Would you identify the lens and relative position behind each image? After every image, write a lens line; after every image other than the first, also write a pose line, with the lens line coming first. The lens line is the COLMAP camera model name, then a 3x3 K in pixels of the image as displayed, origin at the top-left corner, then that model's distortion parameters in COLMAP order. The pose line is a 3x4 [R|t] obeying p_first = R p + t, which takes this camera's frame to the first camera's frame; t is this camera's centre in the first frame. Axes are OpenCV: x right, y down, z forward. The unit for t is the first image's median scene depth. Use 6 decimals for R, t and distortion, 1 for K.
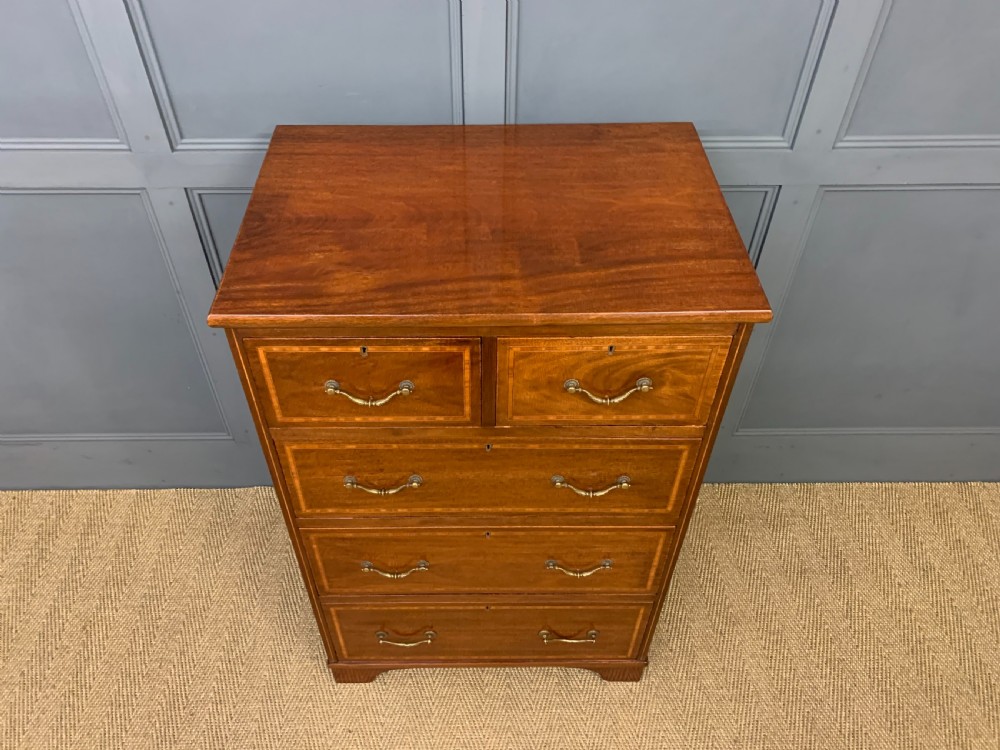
lens RADIAL K [[769.8, 0, 491.7], [0, 769.8, 368.6], [0, 0, 1]] dist [0.035778, 0.003061]
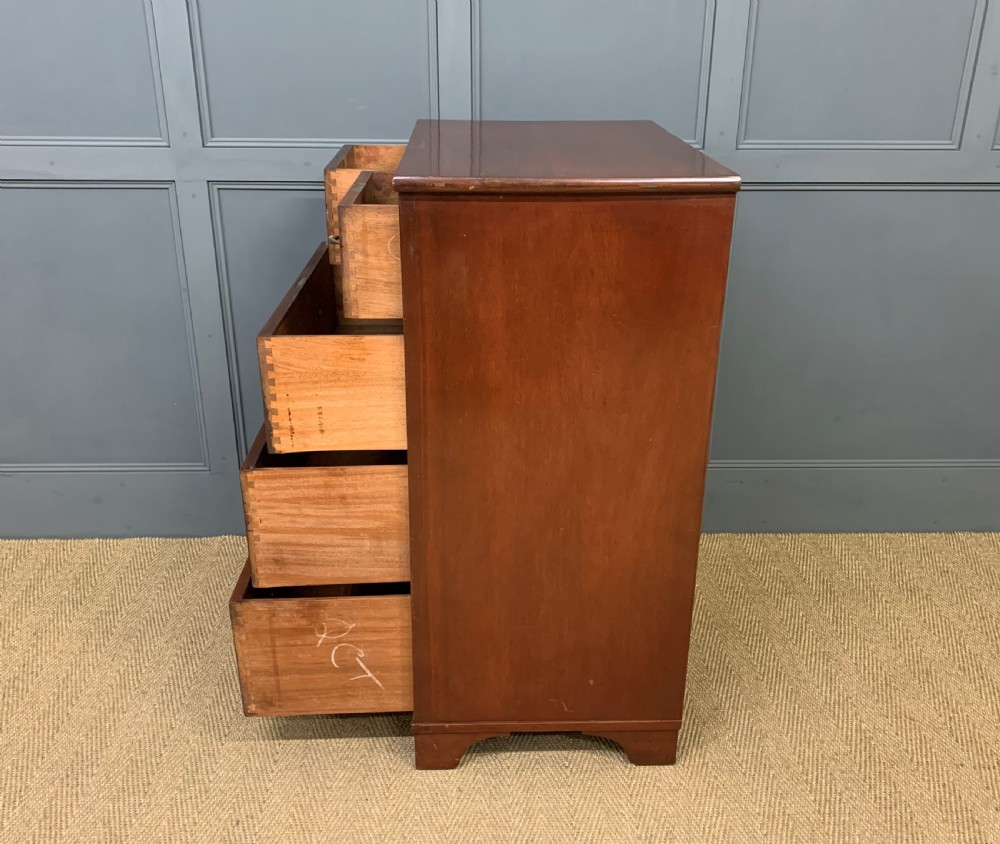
lens RADIAL K [[951.0, 0, 502.3], [0, 951.0, 393.5], [0, 0, 1]] dist [0.055477, -0.013366]
pose [[0.999950, -0.003031, 0.009527, 0.052045], [0.006415, 0.925399, -0.378940, 0.695390], [-0.007668, 0.378982, 0.925372, -0.280476]]
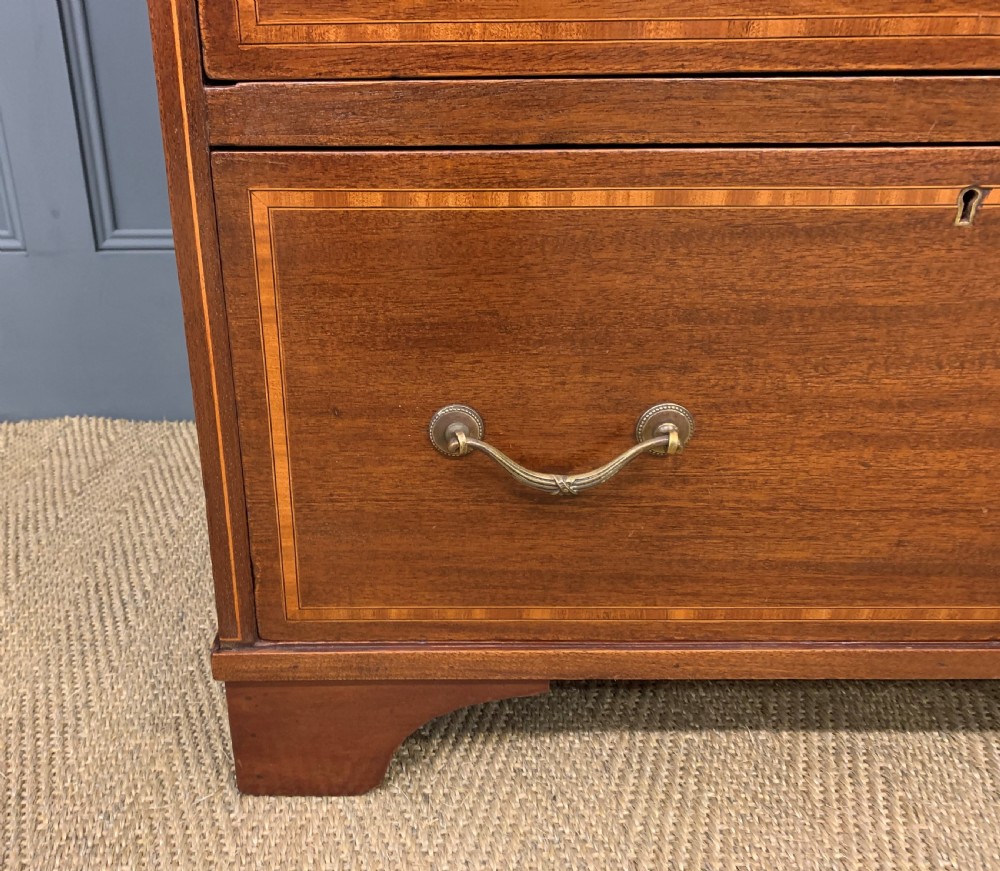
lens RADIAL K [[881.0, 0, 420.7], [0, 881.0, 432.7], [0, 0, 1]] dist [0.075847, -0.110804]
pose [[0.999951, -0.004703, -0.008752, -0.176989], [0.001306, 0.935460, -0.353431, 0.514398], [0.009850, 0.353402, 0.935420, 0.878084]]
